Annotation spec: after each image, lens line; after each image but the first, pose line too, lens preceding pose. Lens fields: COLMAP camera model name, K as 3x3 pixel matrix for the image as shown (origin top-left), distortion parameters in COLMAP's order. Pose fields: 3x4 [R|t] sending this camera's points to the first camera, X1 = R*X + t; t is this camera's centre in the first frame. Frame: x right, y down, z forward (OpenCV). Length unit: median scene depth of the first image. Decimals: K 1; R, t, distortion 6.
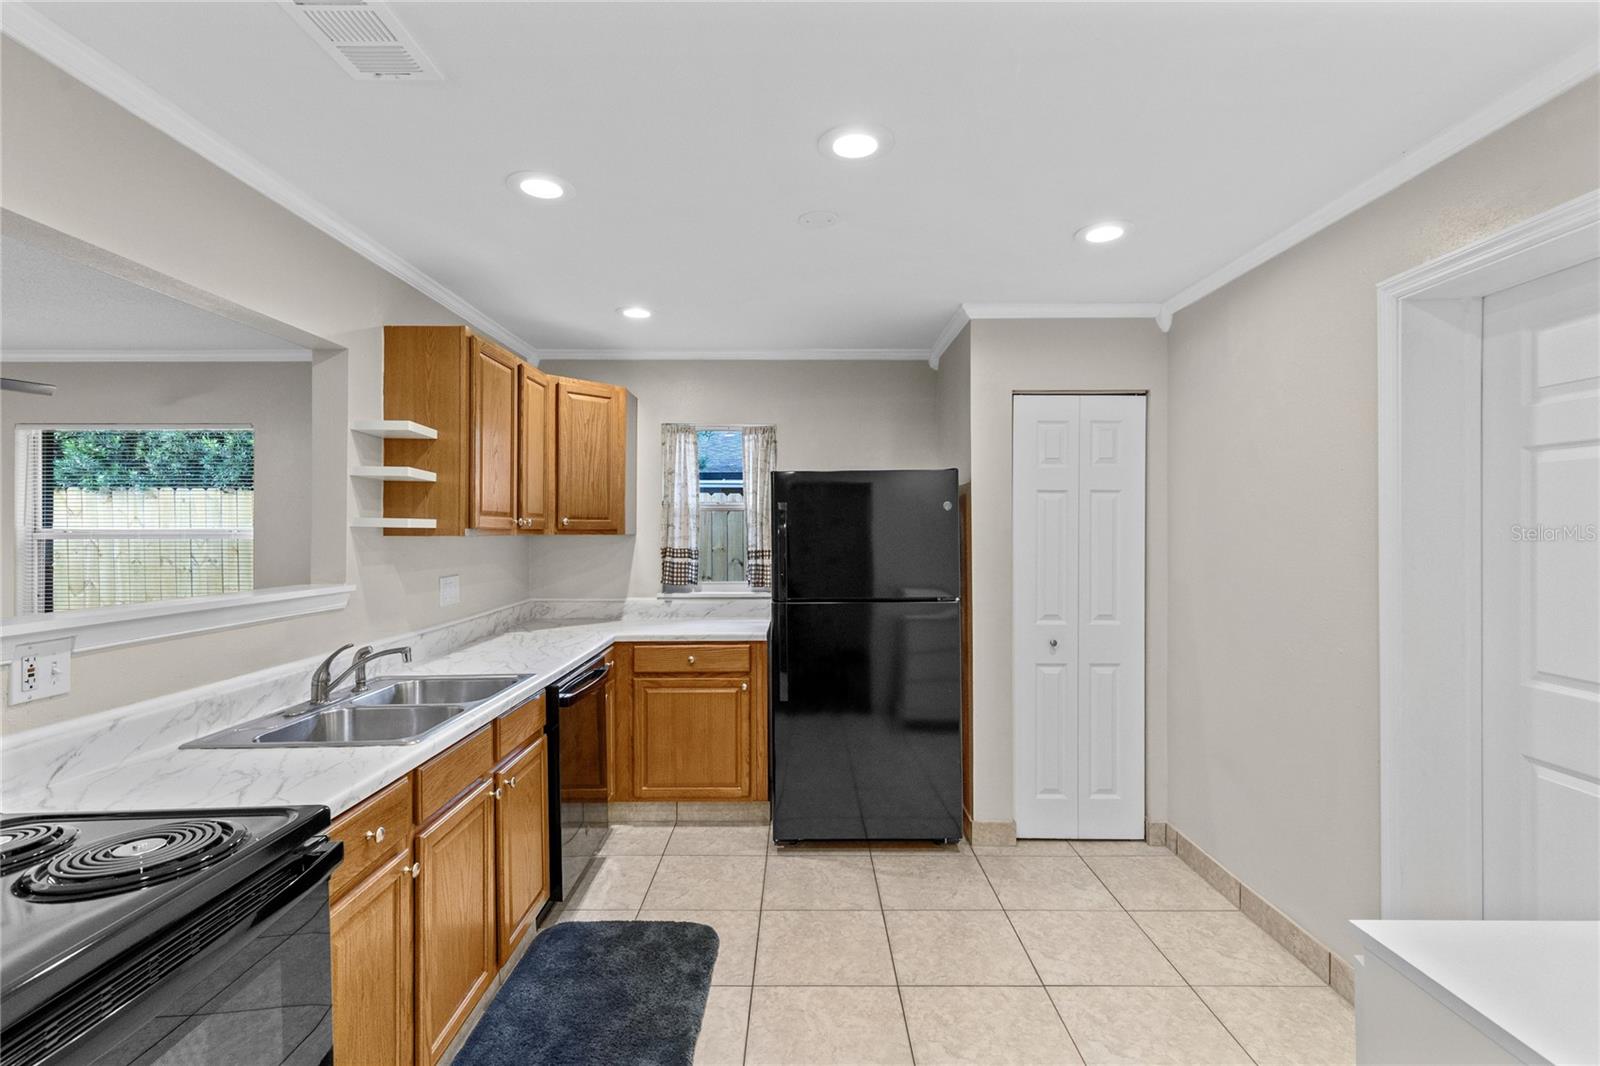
lens RADIAL K [[738.8, 0, 802.0], [0, 738.8, 526.4], [0, 0, 1]] dist [0.003385, -0.001193]
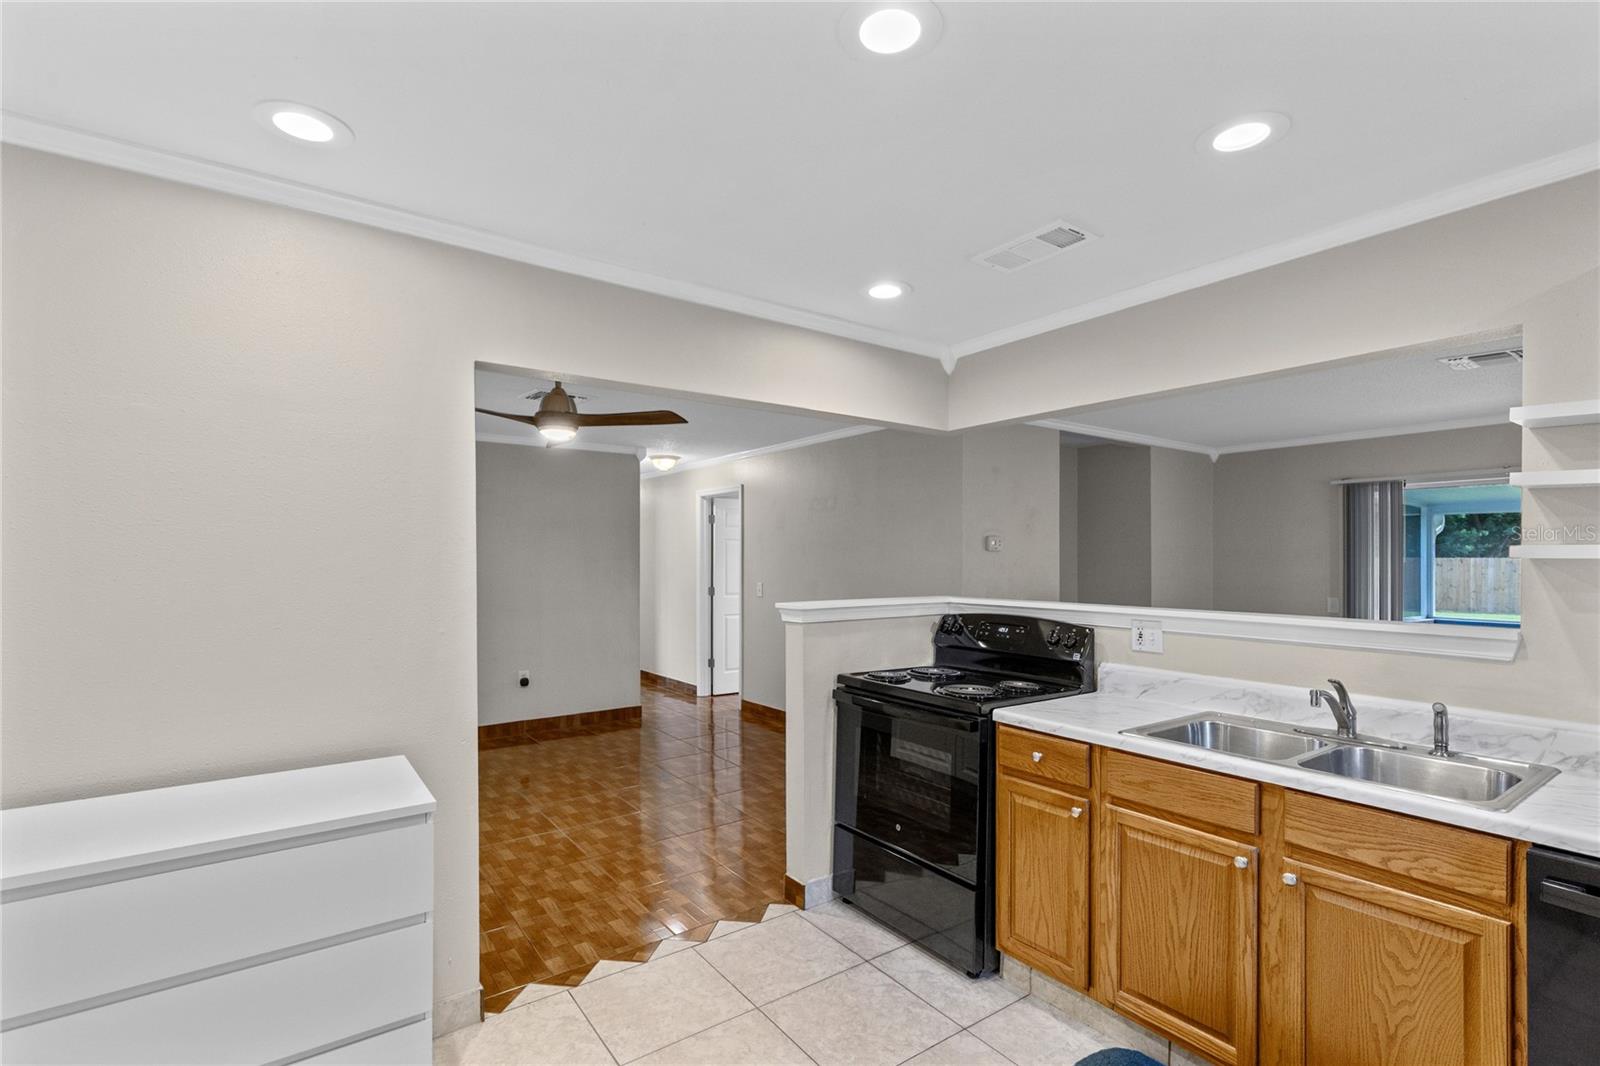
lens RADIAL K [[738.8, 0, 810.3], [0, 738.8, 563.6], [0, 0, 1]] dist [0.003385, -0.001193]
pose [[-0.808369, 0.002695, -0.588670, 0.308118], [-0.000069, 0.999989, 0.004673, 0.002240], [0.588676, 0.003818, -0.808360, 0.842887]]
